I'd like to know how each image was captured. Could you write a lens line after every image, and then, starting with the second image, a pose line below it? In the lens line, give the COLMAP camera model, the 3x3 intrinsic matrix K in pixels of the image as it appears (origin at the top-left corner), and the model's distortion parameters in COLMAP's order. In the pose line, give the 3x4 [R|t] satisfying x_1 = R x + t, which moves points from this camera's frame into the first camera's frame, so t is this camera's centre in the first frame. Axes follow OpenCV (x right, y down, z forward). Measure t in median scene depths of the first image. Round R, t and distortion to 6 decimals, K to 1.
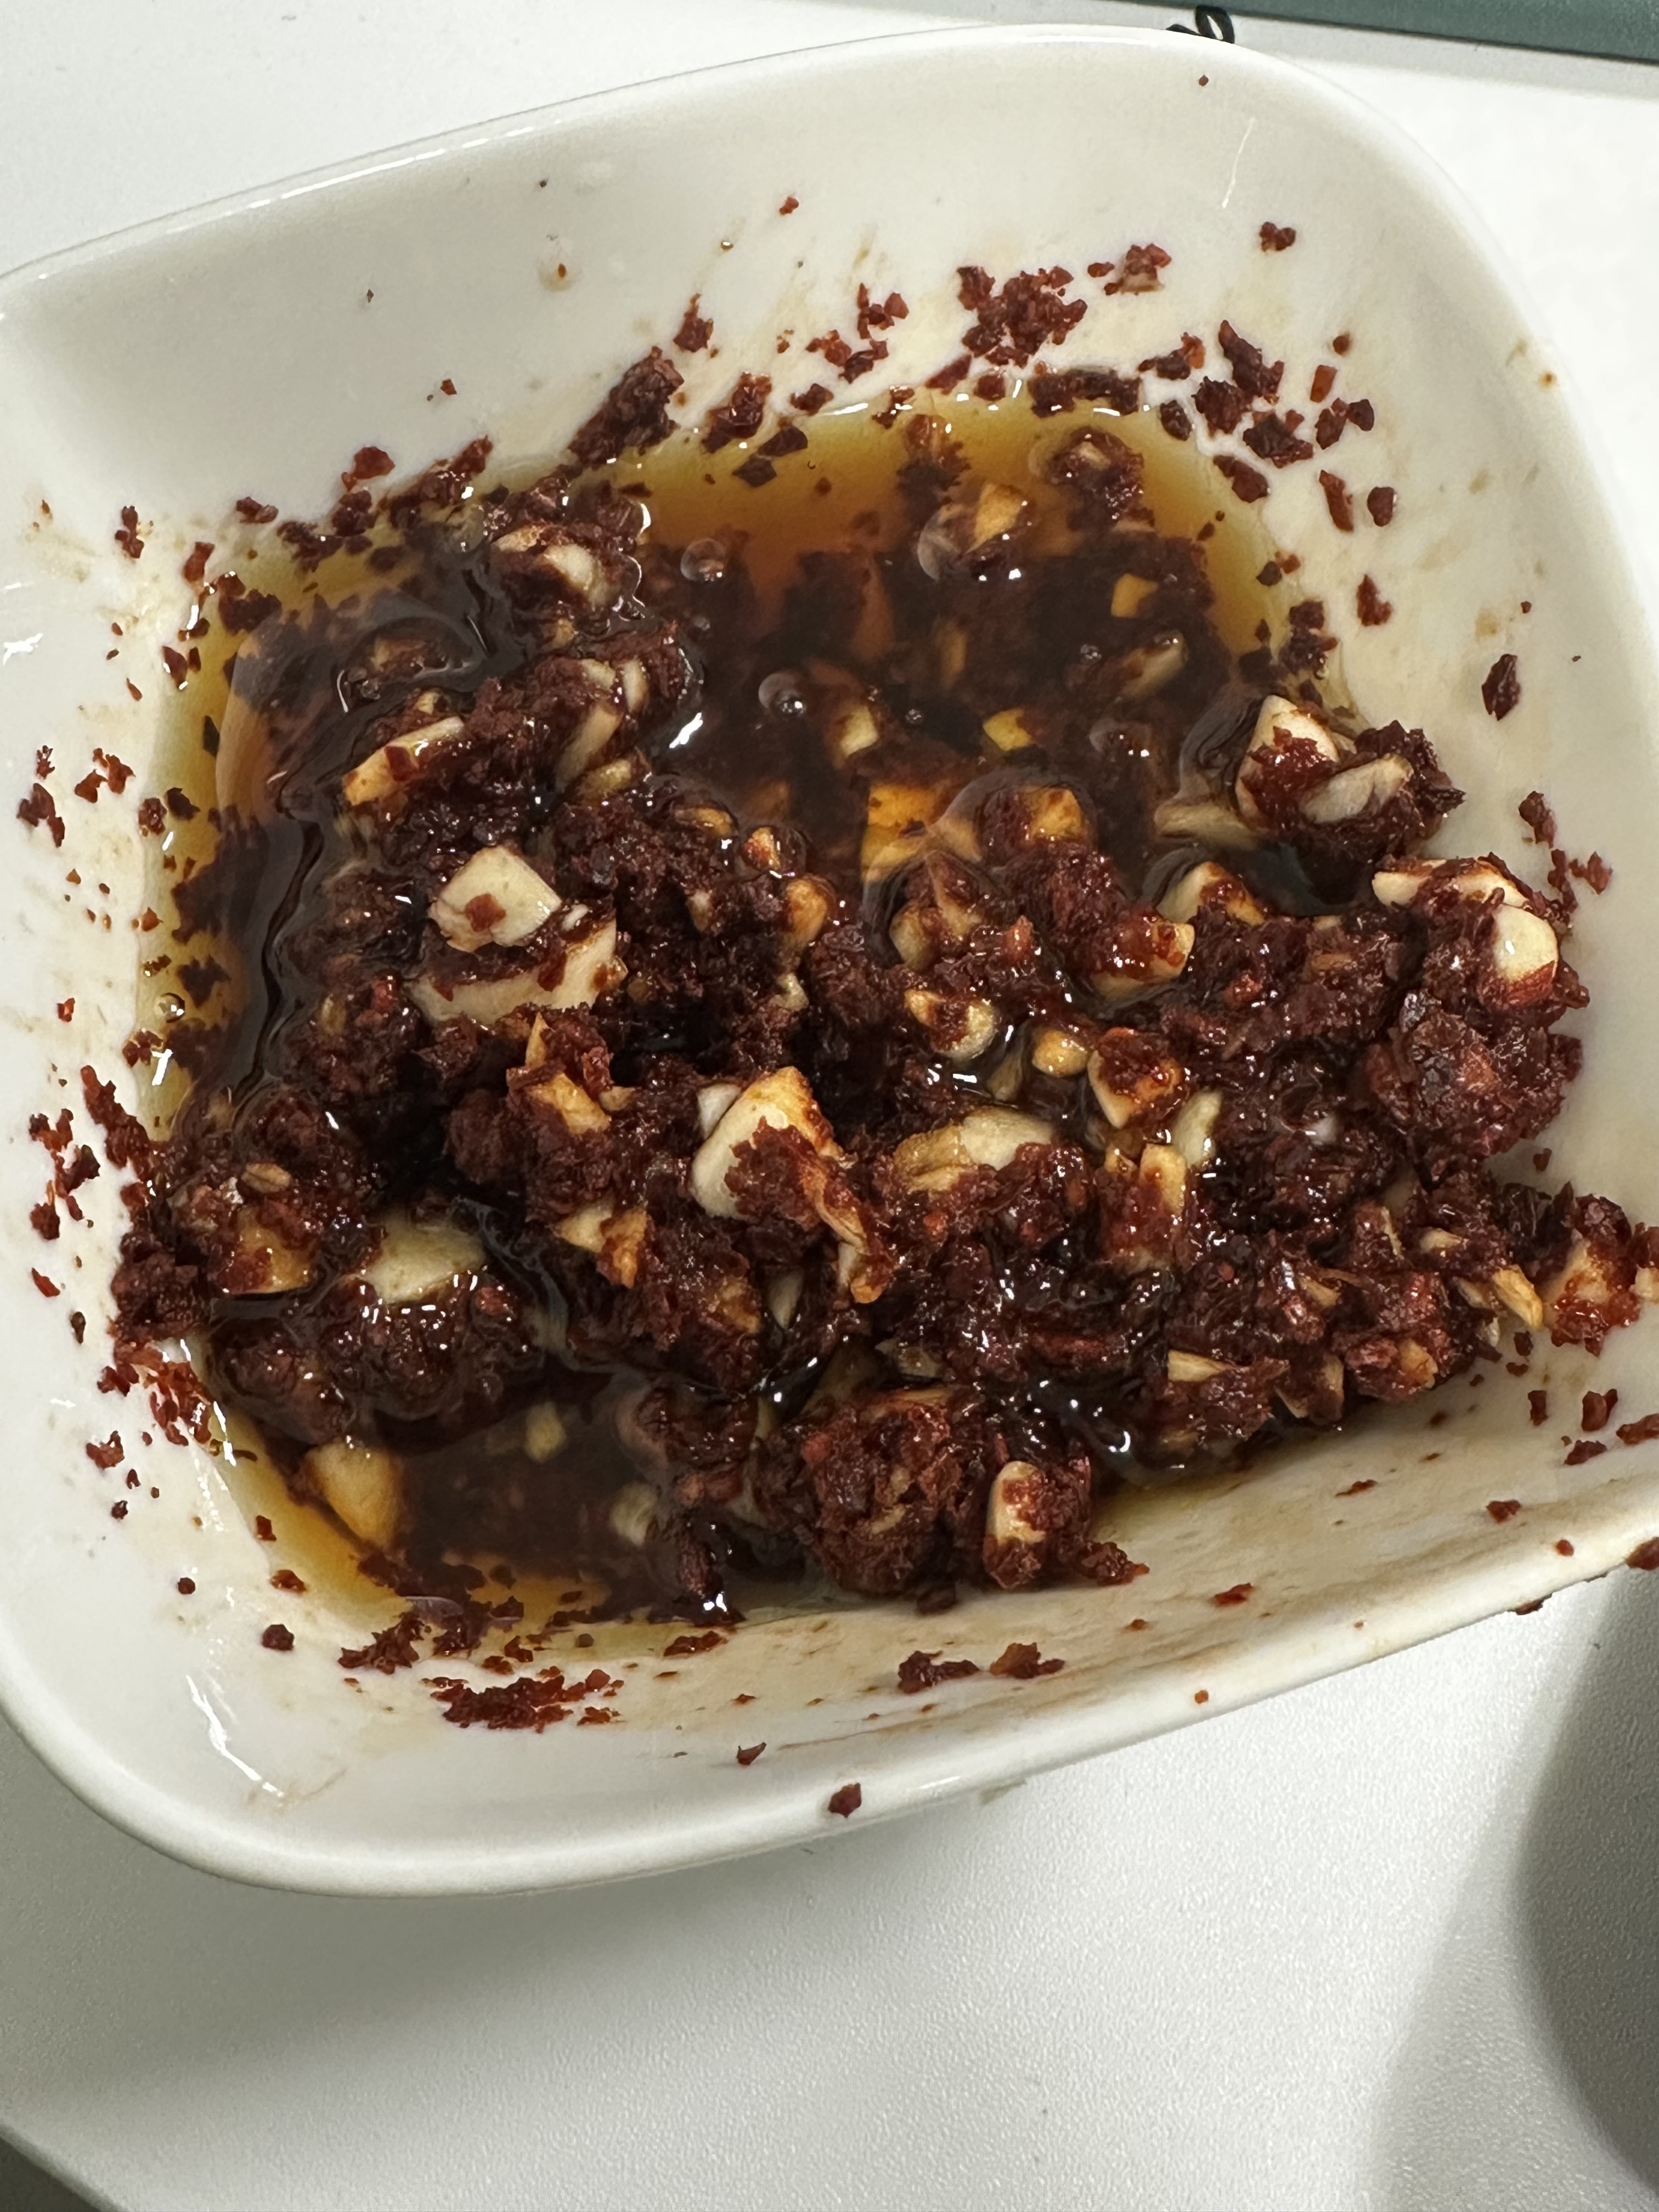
lens RADIAL K [[2371.3, 0, 829.5], [0, 2371.3, 1106.0], [0, 0, 1]] dist [-0.017126, -0.011183]
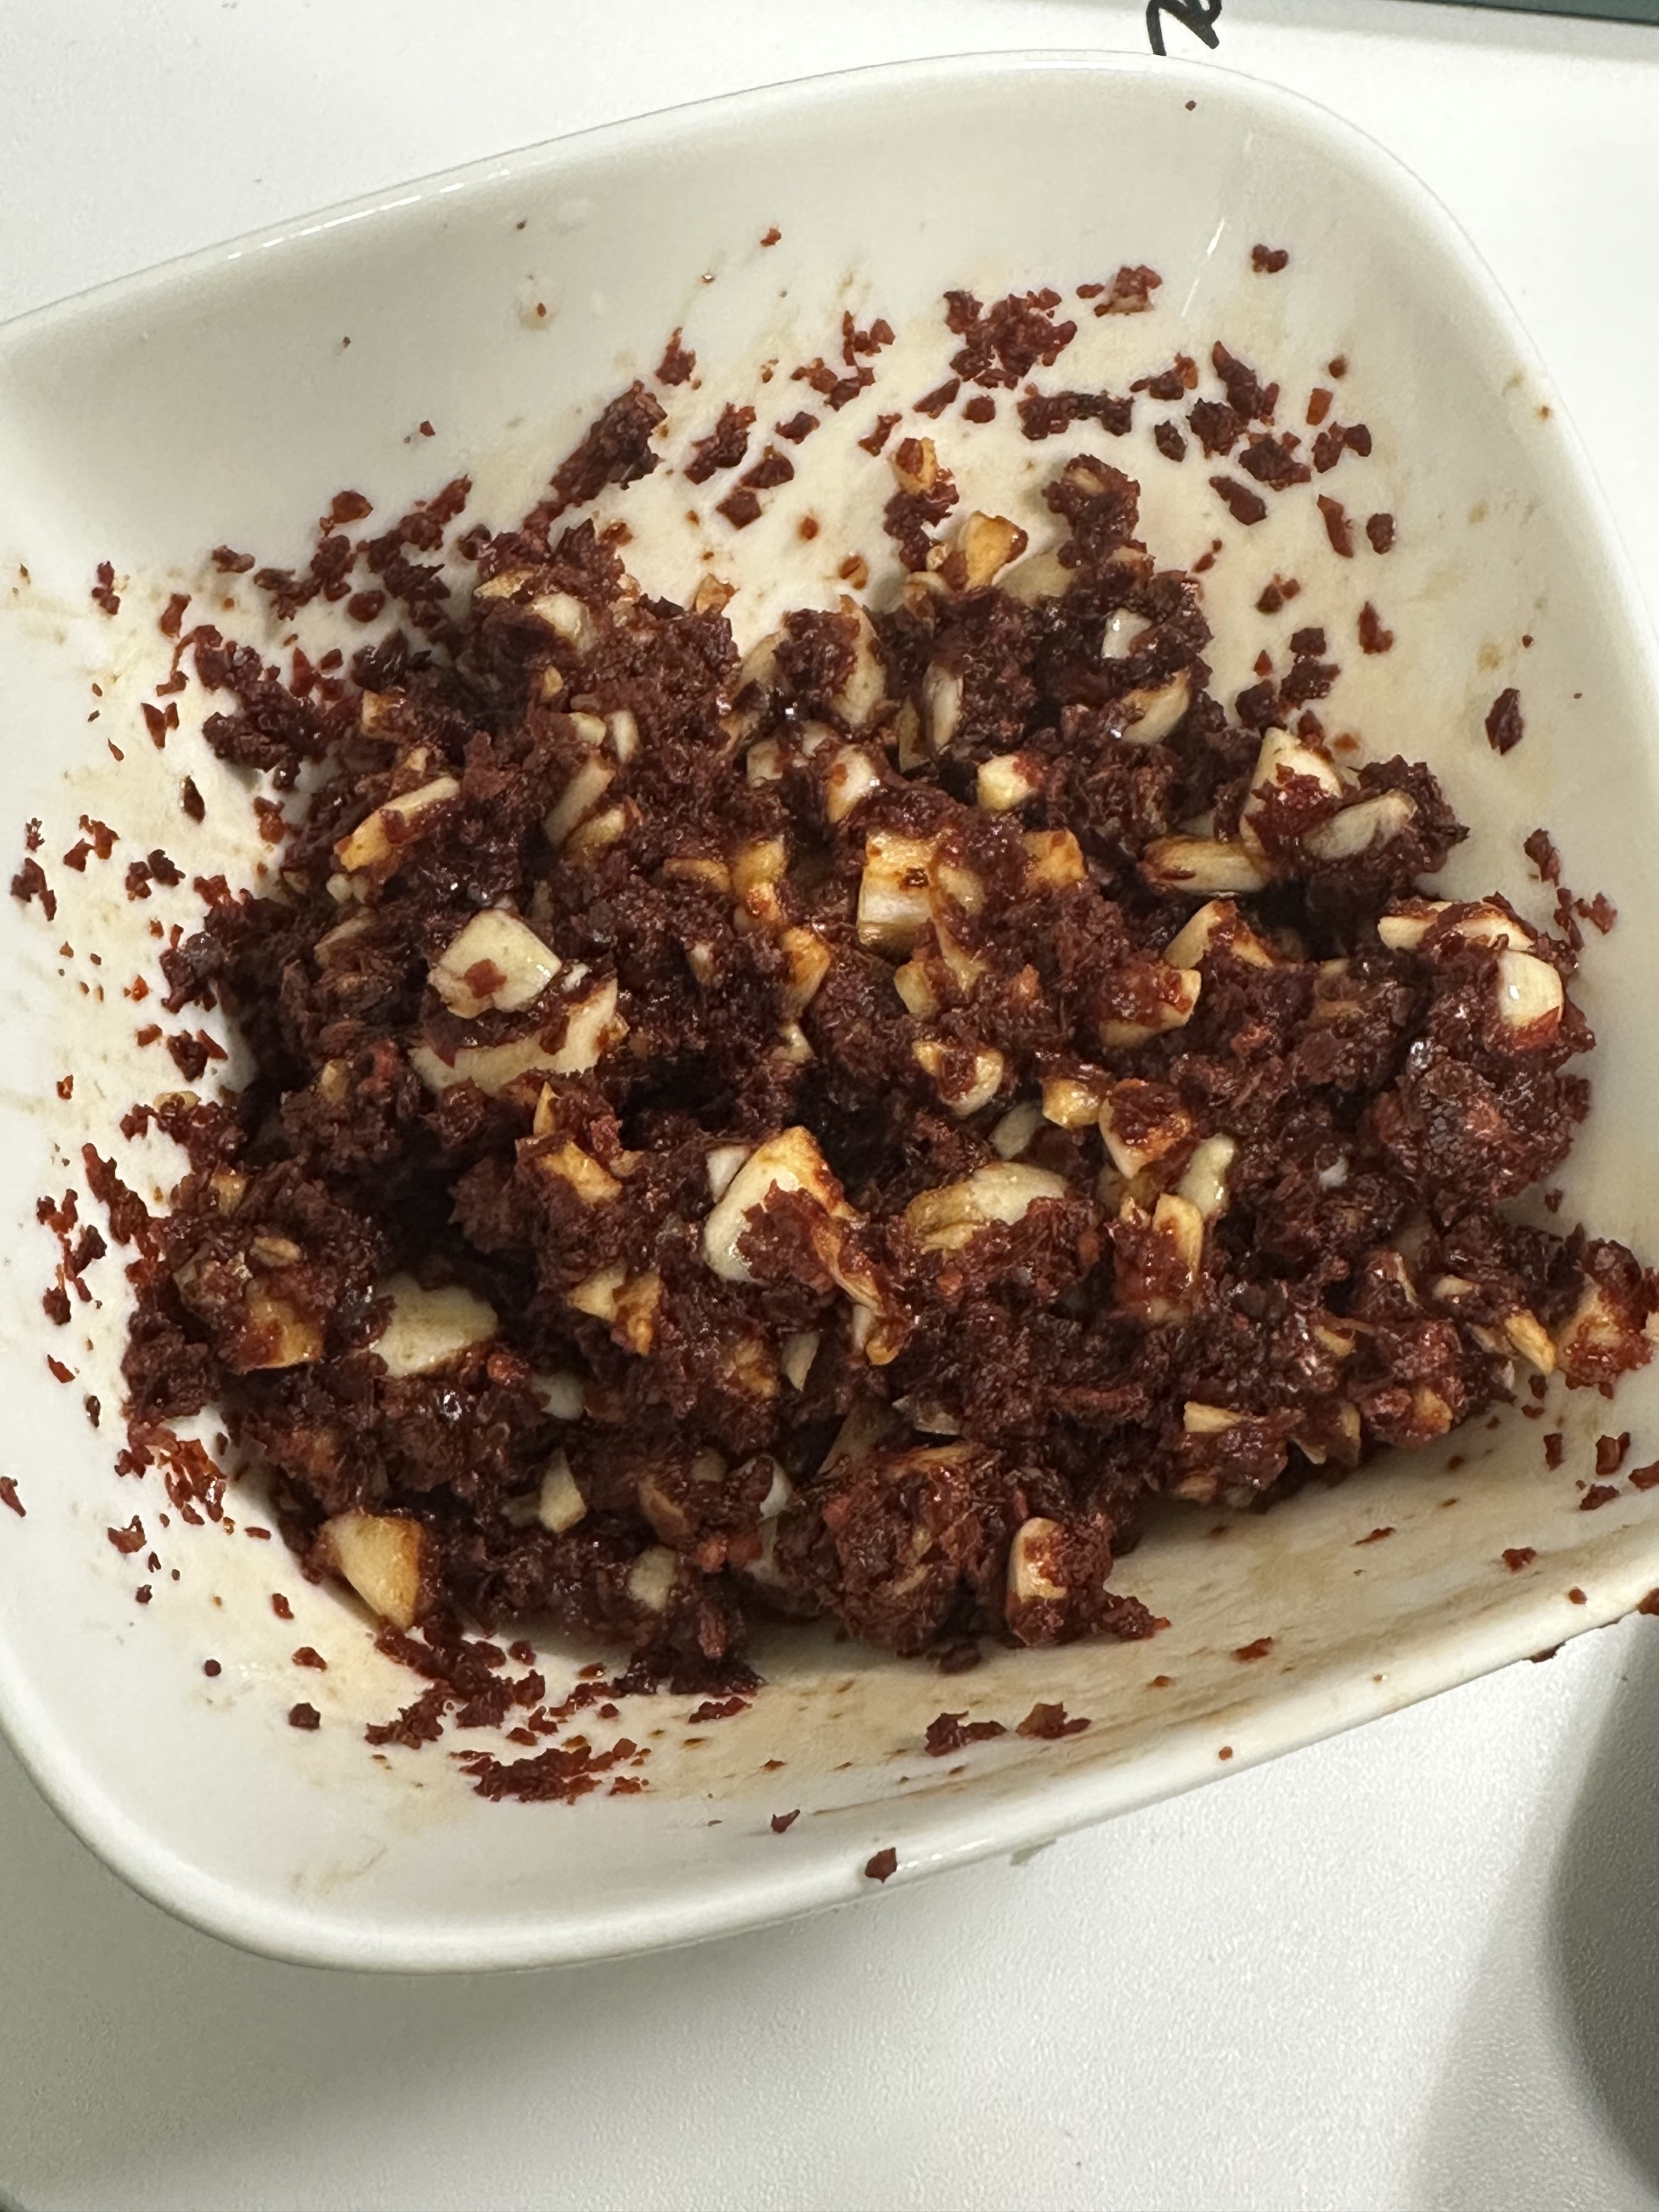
lens RADIAL K [[2642.7, 0, 845.1], [0, 2642.7, 1101.1], [0, 0, 1]] dist [-0.008283, -0.036873]
pose [[0.999542, -0.025101, 0.016896, -0.015682], [0.024872, 0.999598, 0.013602, -0.041821], [-0.017231, -0.013175, 0.999765, -0.108523]]
